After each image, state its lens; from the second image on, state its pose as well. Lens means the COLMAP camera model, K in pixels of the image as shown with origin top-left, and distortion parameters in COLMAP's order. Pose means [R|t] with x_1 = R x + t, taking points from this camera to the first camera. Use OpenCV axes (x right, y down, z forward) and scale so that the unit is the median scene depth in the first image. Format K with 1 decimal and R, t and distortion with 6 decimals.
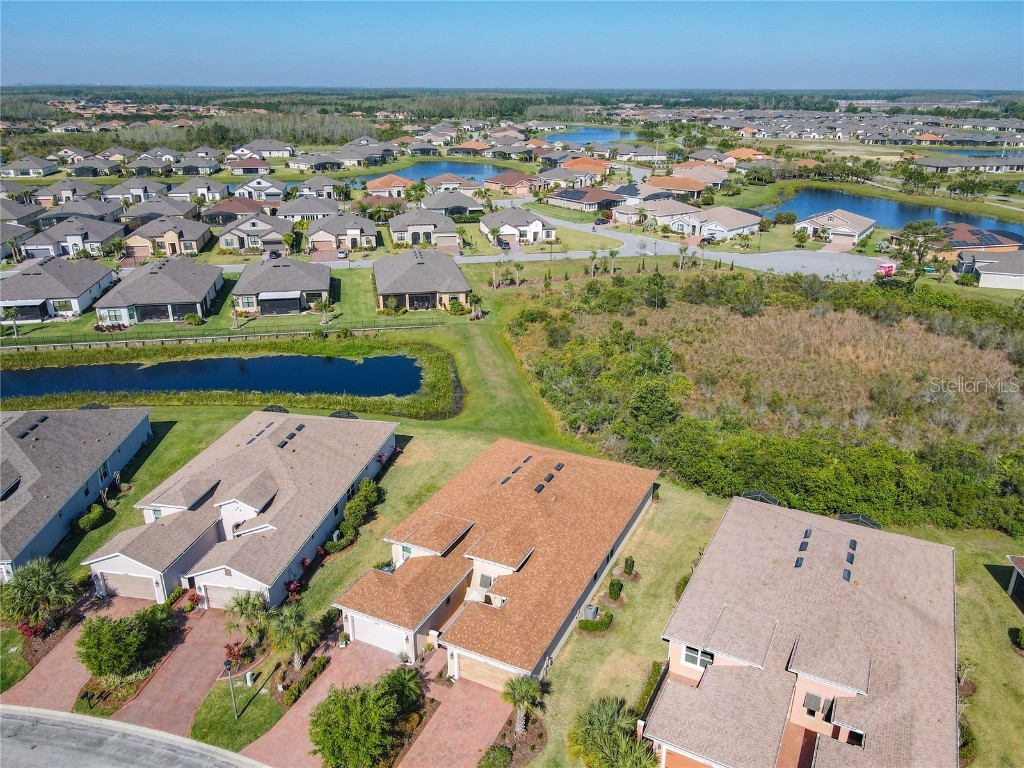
lens RADIAL K [[757.6, 0, 508.5], [0, 757.6, 388.0], [0, 0, 1]] dist [-0.001729, 0.029764]
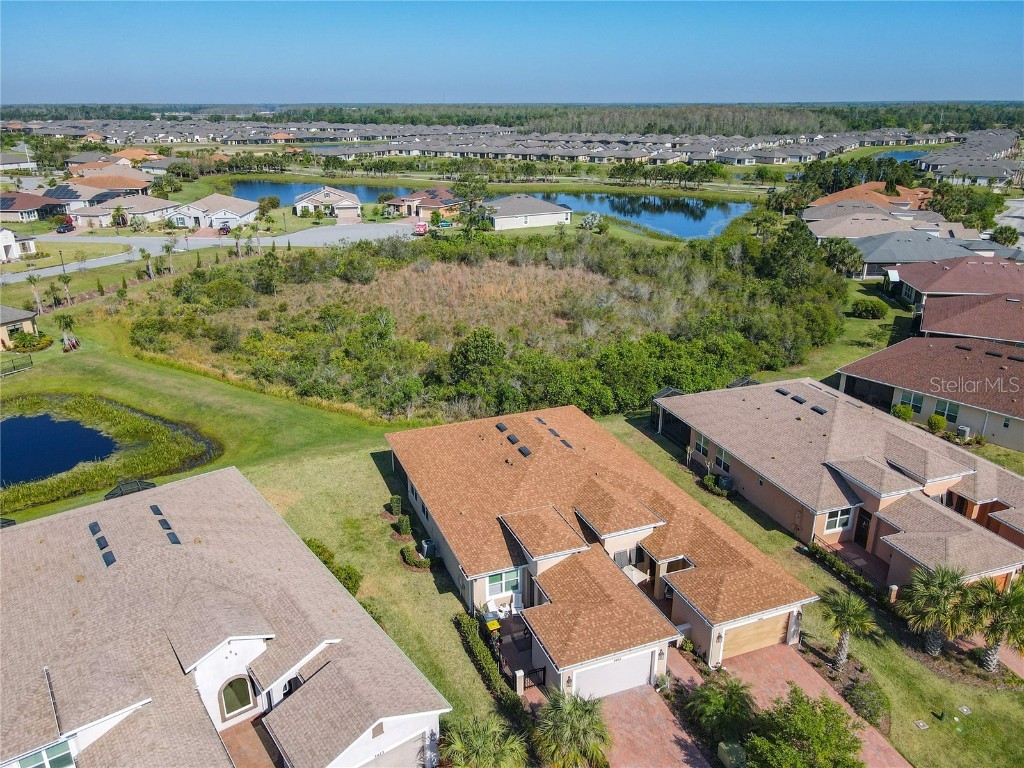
lens RADIAL K [[756.6, 0, 508.4], [0, 756.6, 384.9], [0, 0, 1]] dist [-0.003106, 0.031167]
pose [[0.678303, -0.264525, 0.685515, -0.228440], [0.278154, 0.955960, 0.093656, -0.009834], [-0.680099, 0.127152, 0.722009, 0.182817]]
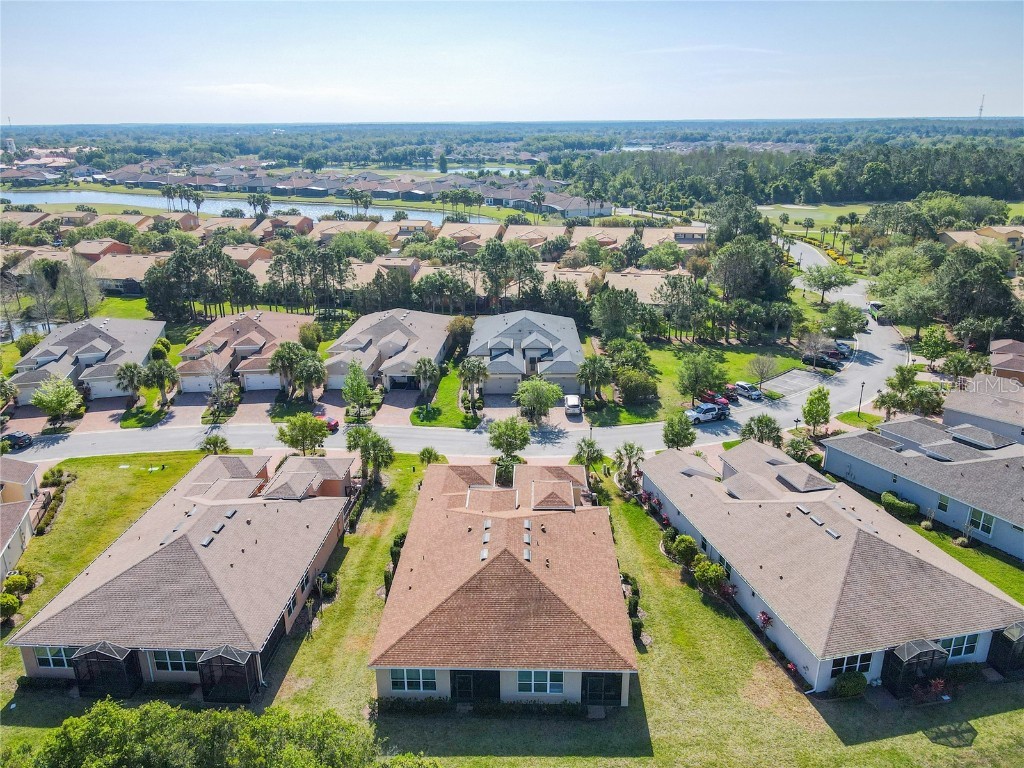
lens RADIAL K [[768.4, 0, 507.0], [0, 768.4, 385.2], [0, 0, 1]] dist [0.000345, 0.021673]
pose [[-0.911865, 0.138717, -0.386342, 0.146567], [-0.145030, 0.771601, 0.619353, -0.238904], [0.384017, 0.620797, -0.683478, 0.638724]]
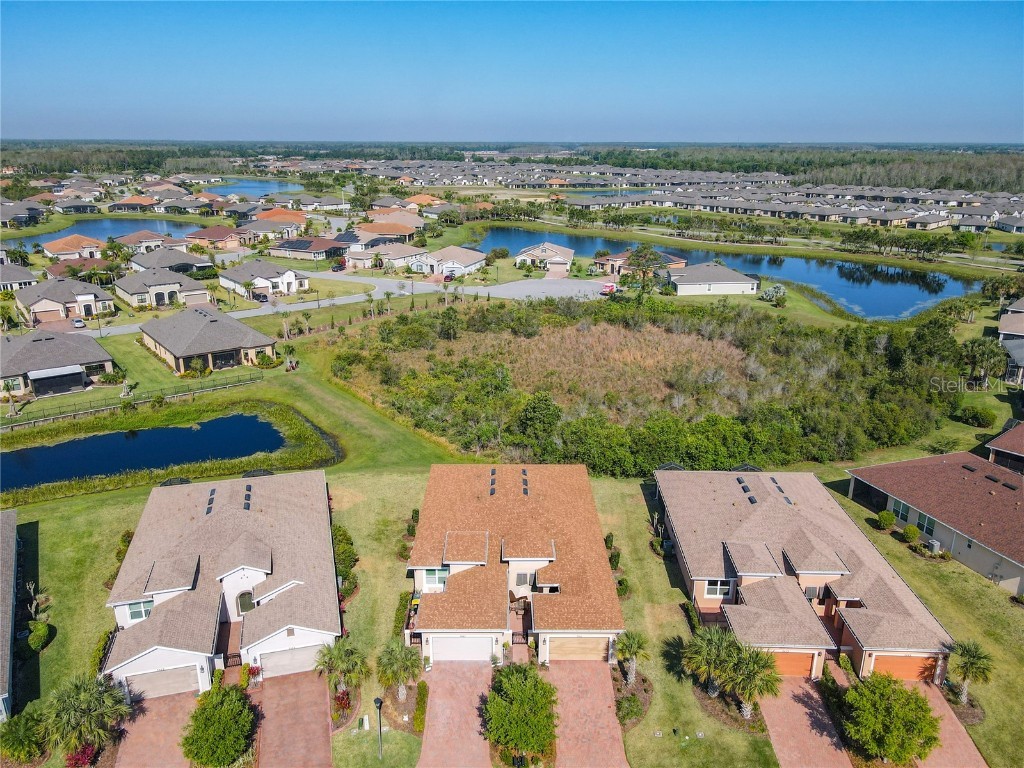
lens RADIAL K [[756.6, 0, 508.4], [0, 756.6, 384.9], [0, 0, 1]] dist [-0.003106, 0.031167]
pose [[0.898221, -0.137256, 0.417563, -0.176633], [0.163655, 0.986123, -0.027893, 0.001930], [-0.407941, 0.093390, 0.908220, -0.006030]]
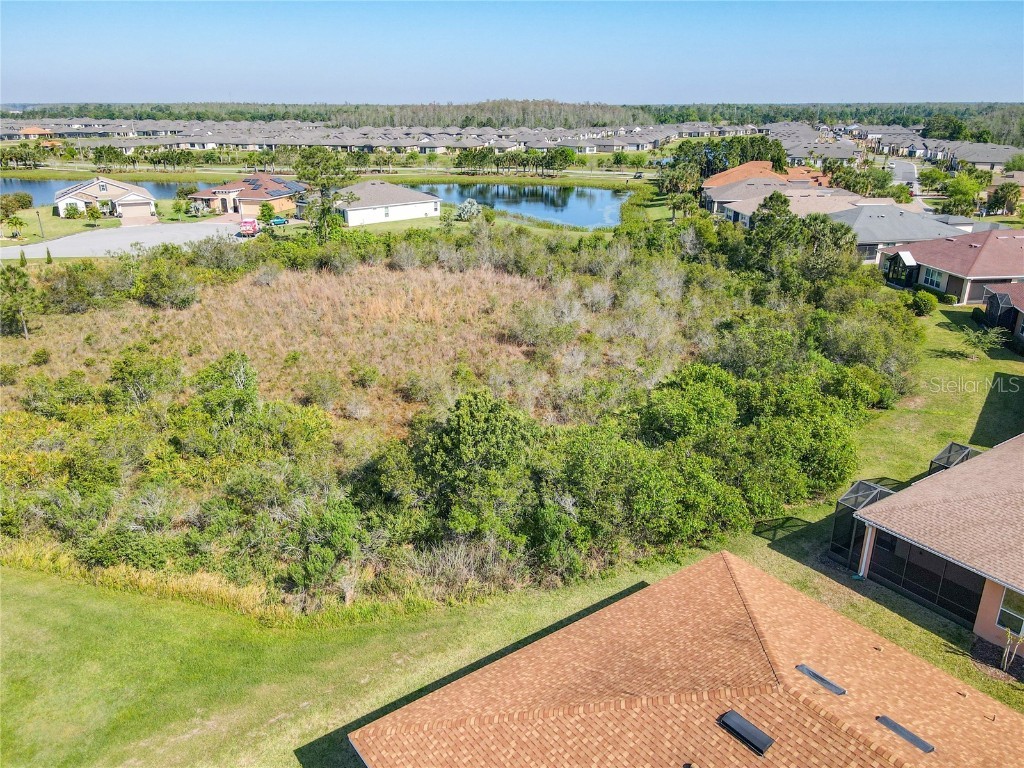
lens RADIAL K [[762.5, 0, 512.0], [0, 762.5, 384.0], [0, 0, 1]] dist [0.009640, 0.010803]
pose [[0.471130, -0.309467, 0.825994, -0.091772], [0.329031, 0.930502, 0.160950, -0.042478], [-0.818398, 0.195949, 0.540212, 0.400709]]
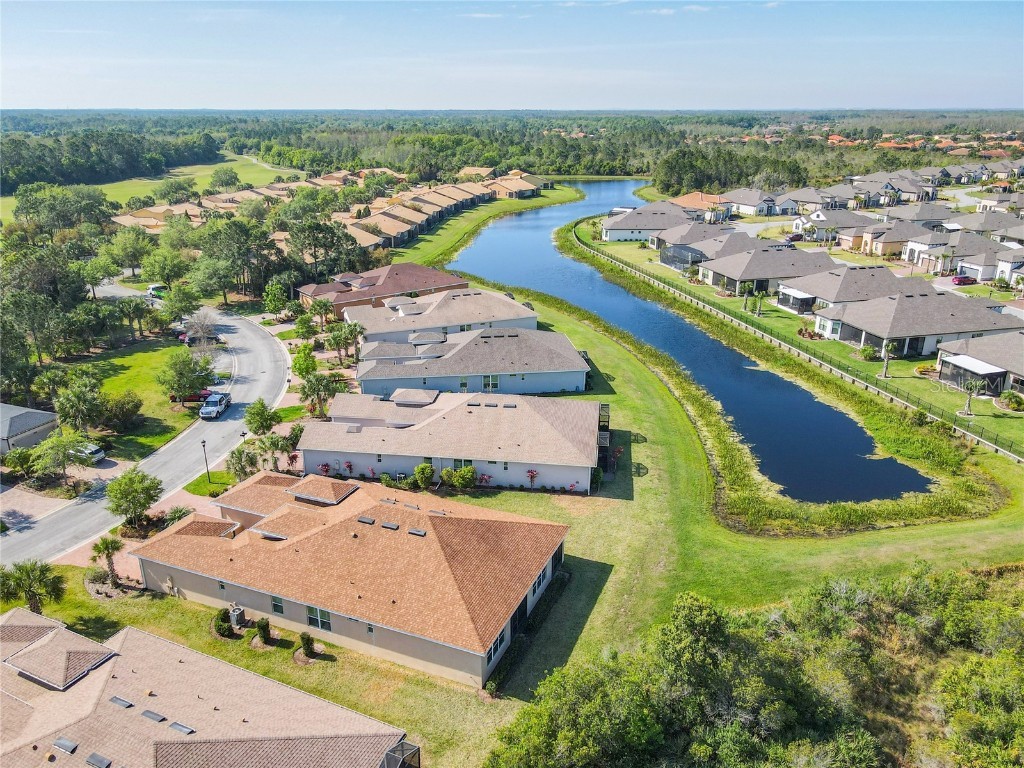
lens RADIAL K [[768.4, 0, 507.0], [0, 768.4, 385.2], [0, 0, 1]] dist [0.000345, 0.021673]
pose [[0.060013, 0.337086, -0.939559, 0.352032], [-0.369634, 0.881848, 0.292771, -0.139302], [0.927237, 0.329723, 0.177521, 0.388432]]
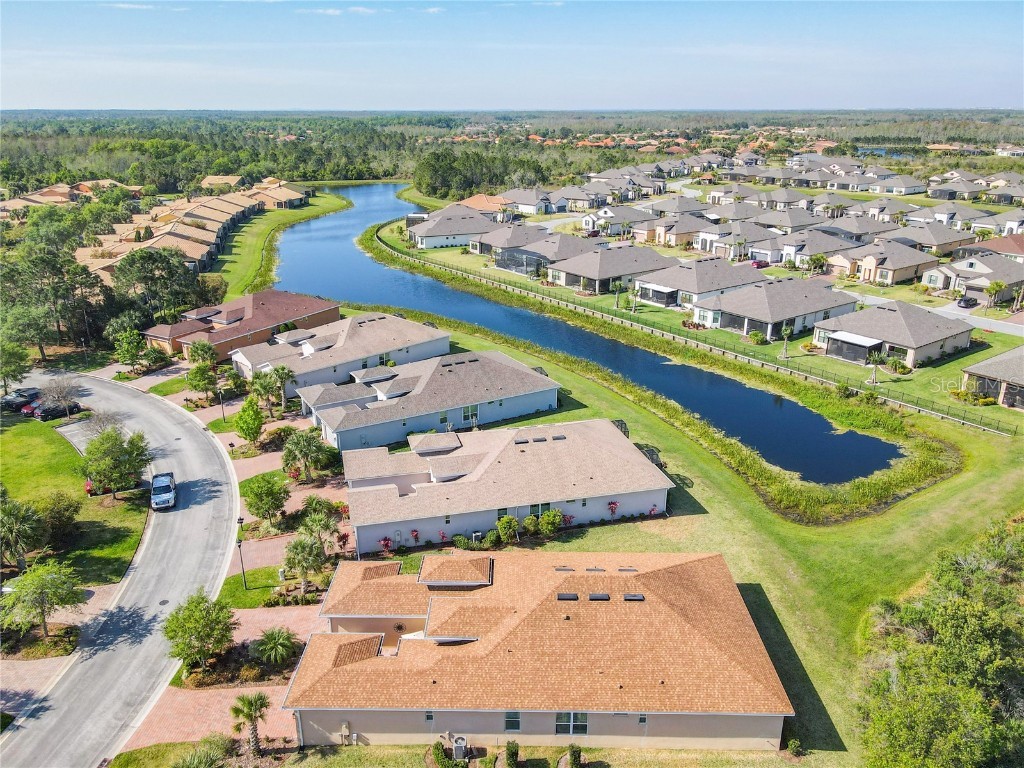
lens RADIAL K [[768.4, 0, 507.0], [0, 768.4, 385.2], [0, 0, 1]] dist [0.000345, 0.021673]
pose [[0.430180, 0.303686, -0.850129, 0.258067], [-0.332665, 0.928773, 0.163445, -0.074585], [0.839213, 0.212498, 0.500566, 0.207619]]
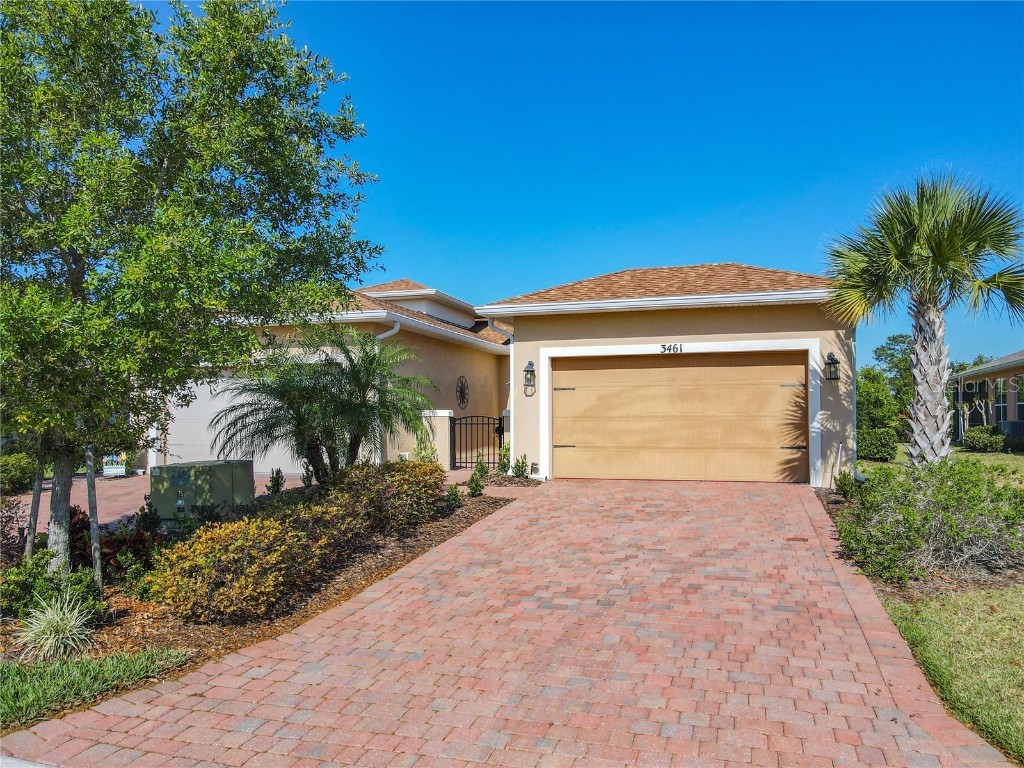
lens RADIAL K [[766.4, 0, 518.6], [0, 766.4, 394.9], [0, 0, 1]] dist [0.002354, 0.026976]
pose [[0.986083, -0.004396, 0.166194, -0.041393], [0.070014, 0.917661, -0.391148, 0.155356], [-0.150790, 0.397341, 0.905198, 0.249335]]
